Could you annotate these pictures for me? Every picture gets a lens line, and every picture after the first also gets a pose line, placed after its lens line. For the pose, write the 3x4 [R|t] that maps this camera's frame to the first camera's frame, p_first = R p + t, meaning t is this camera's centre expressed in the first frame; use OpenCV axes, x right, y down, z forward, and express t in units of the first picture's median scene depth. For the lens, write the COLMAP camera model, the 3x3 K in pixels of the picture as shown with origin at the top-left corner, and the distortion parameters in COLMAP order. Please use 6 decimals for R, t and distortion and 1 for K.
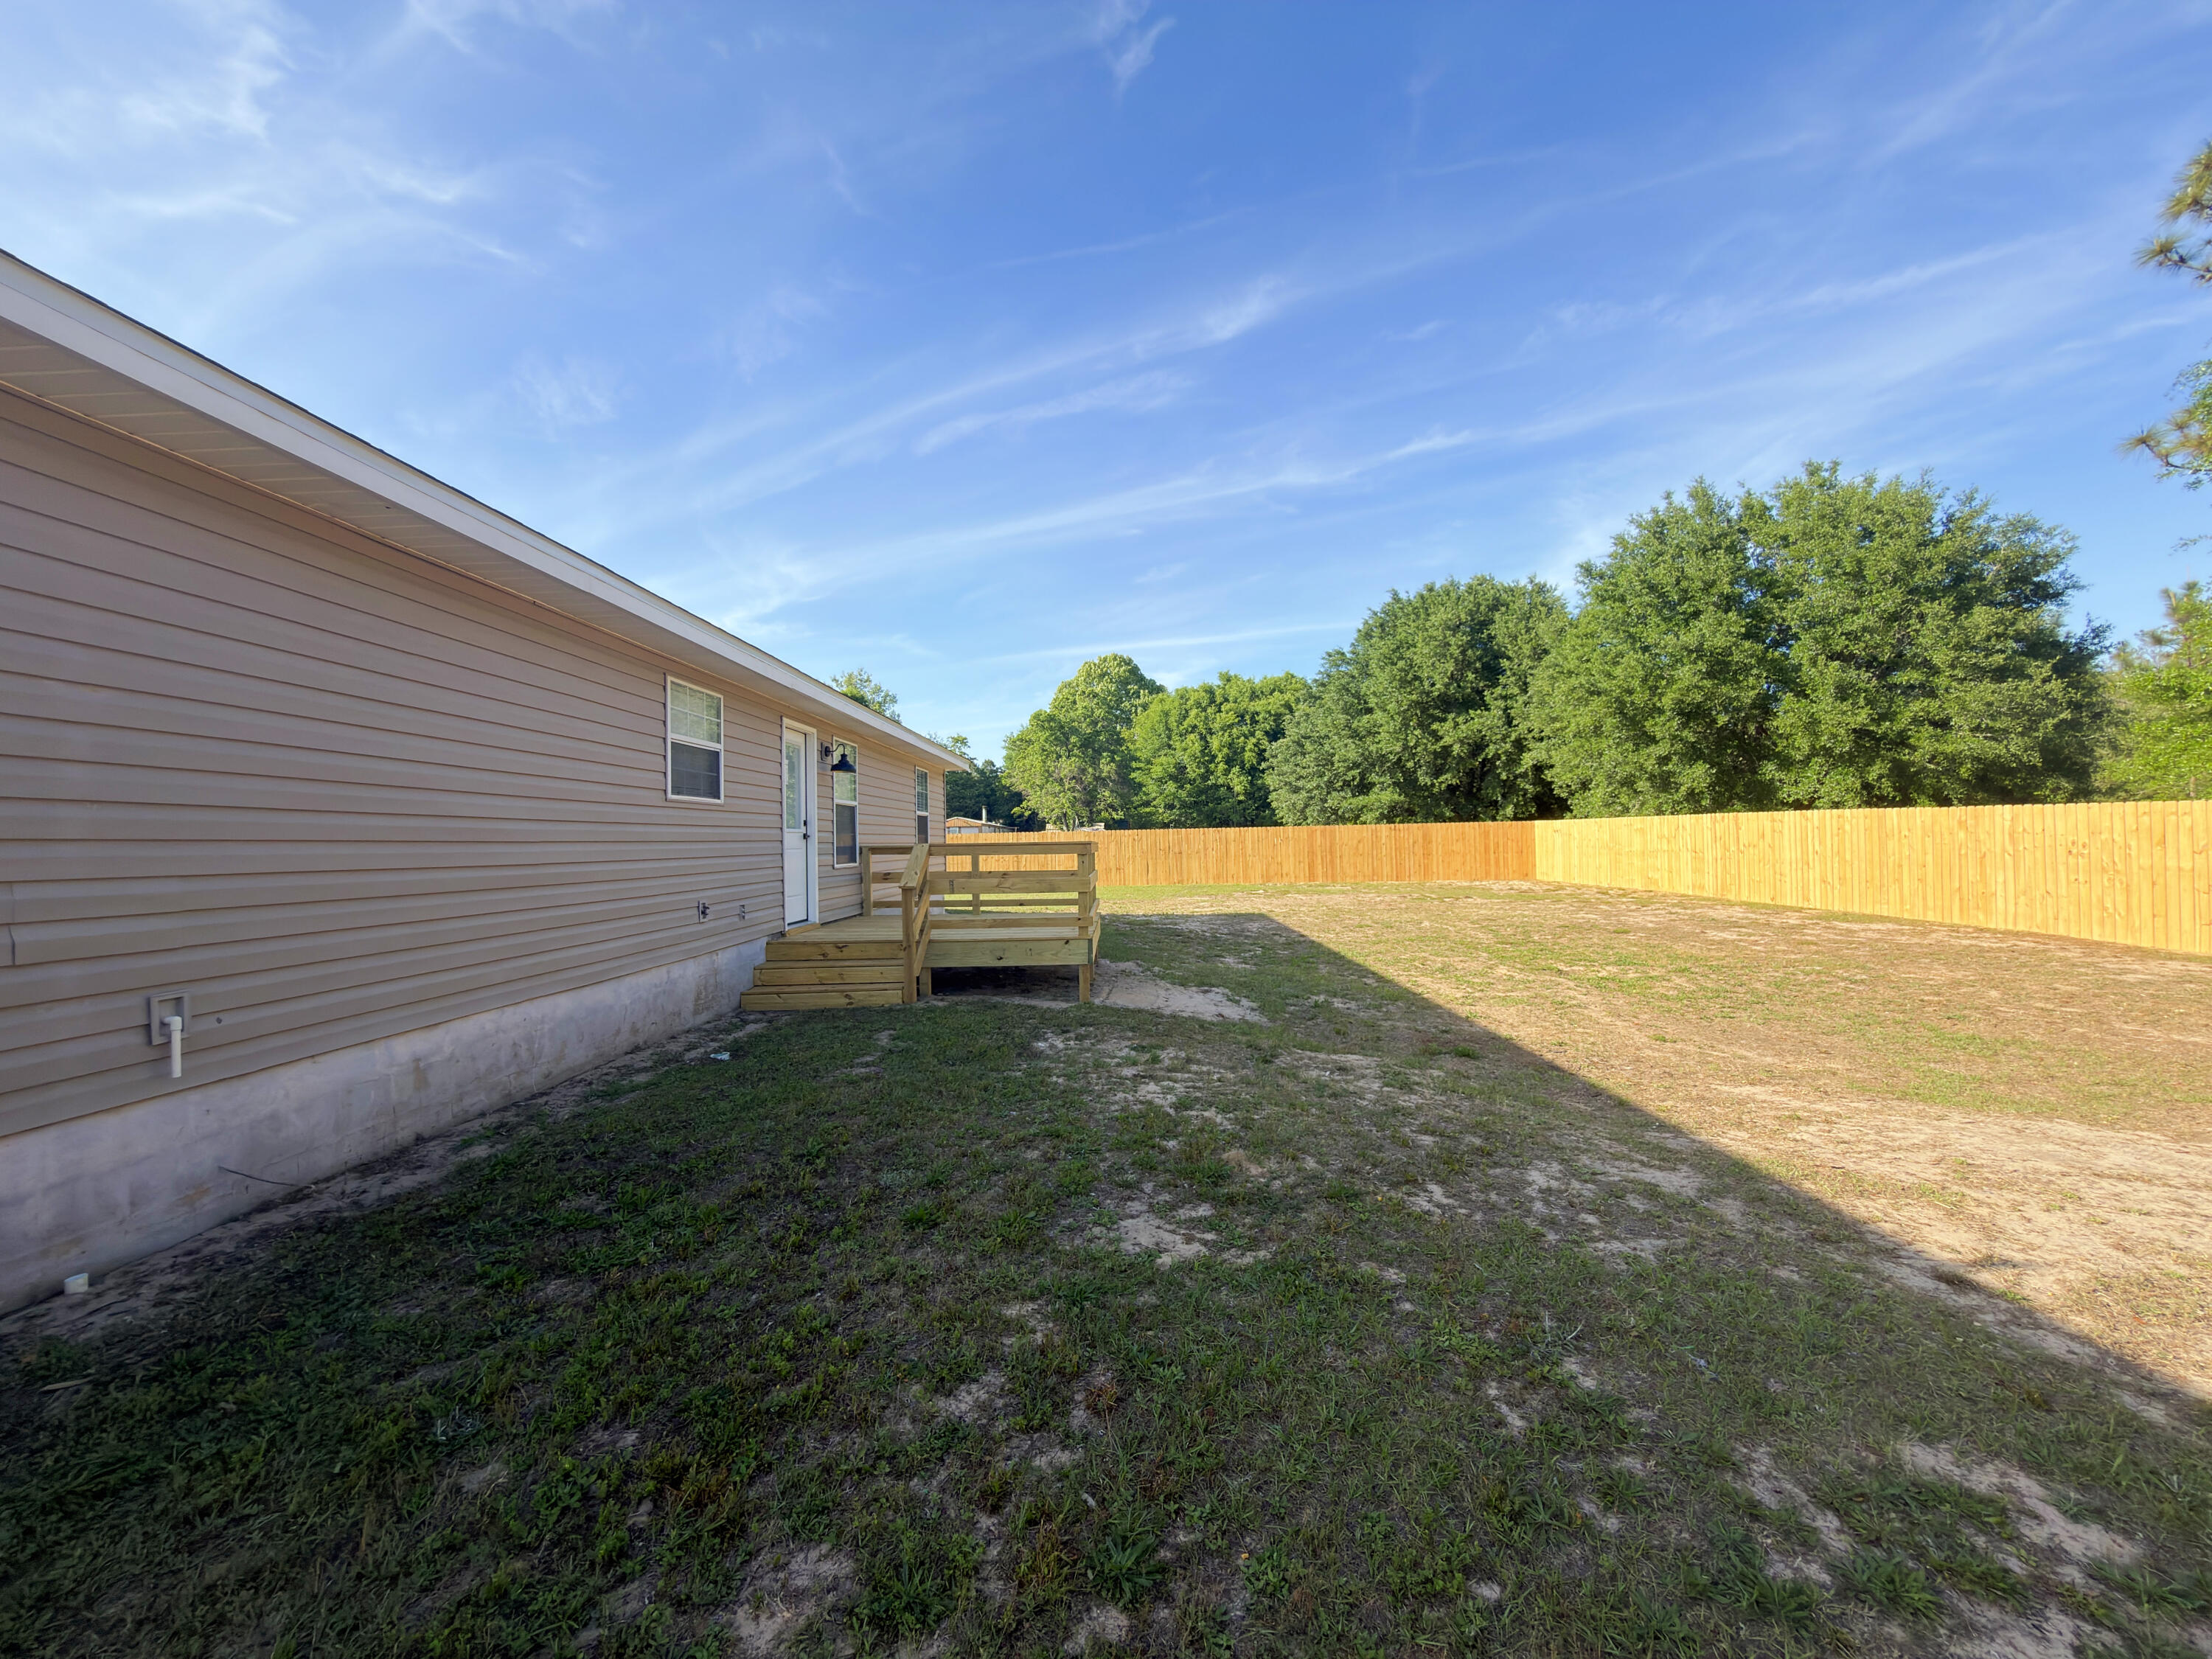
lens RADIAL K [[889.4, 0, 1103.6], [0, 889.4, 823.9], [0, 0, 1]] dist [0.000279, 0.000294]
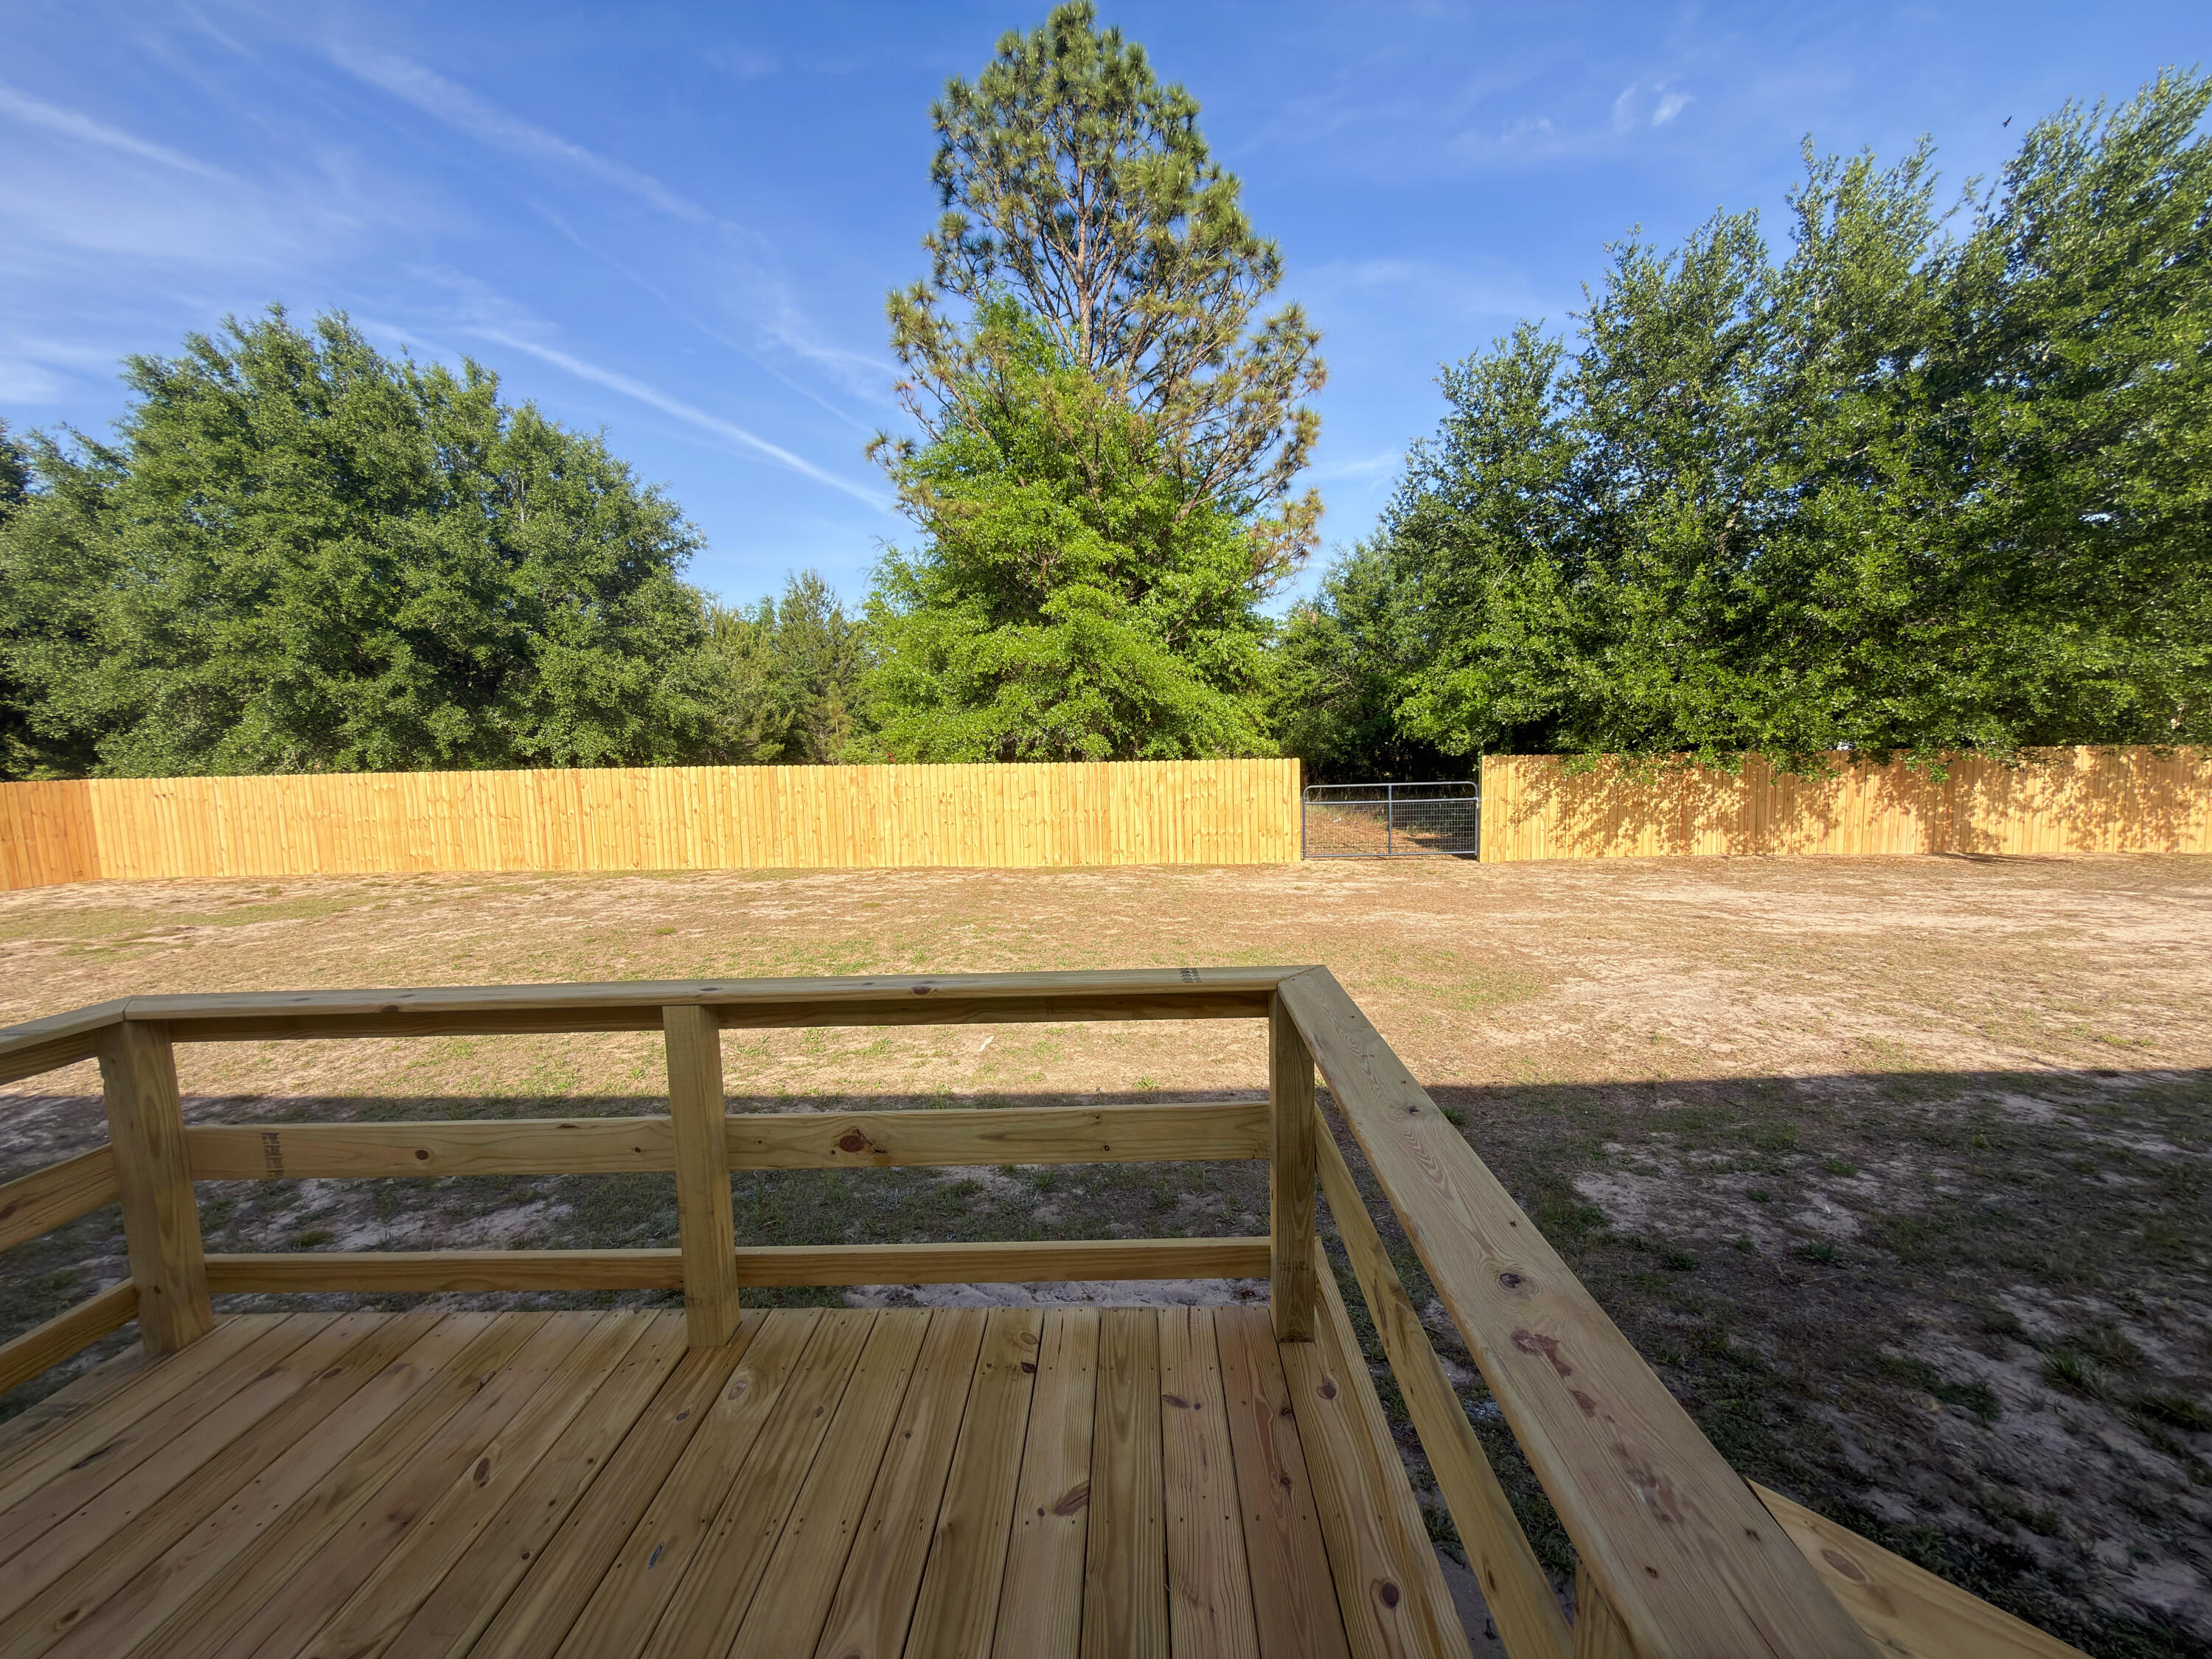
lens RADIAL K [[889.4, 0, 1103.6], [0, 889.4, 823.9], [0, 0, 1]] dist [0.000279, 0.000294]
pose [[0.014807, -0.084903, 0.996279, -0.591321], [0.012306, 0.996328, 0.084724, -0.118683], [-0.999815, 0.011006, 0.015798, 2.163147]]
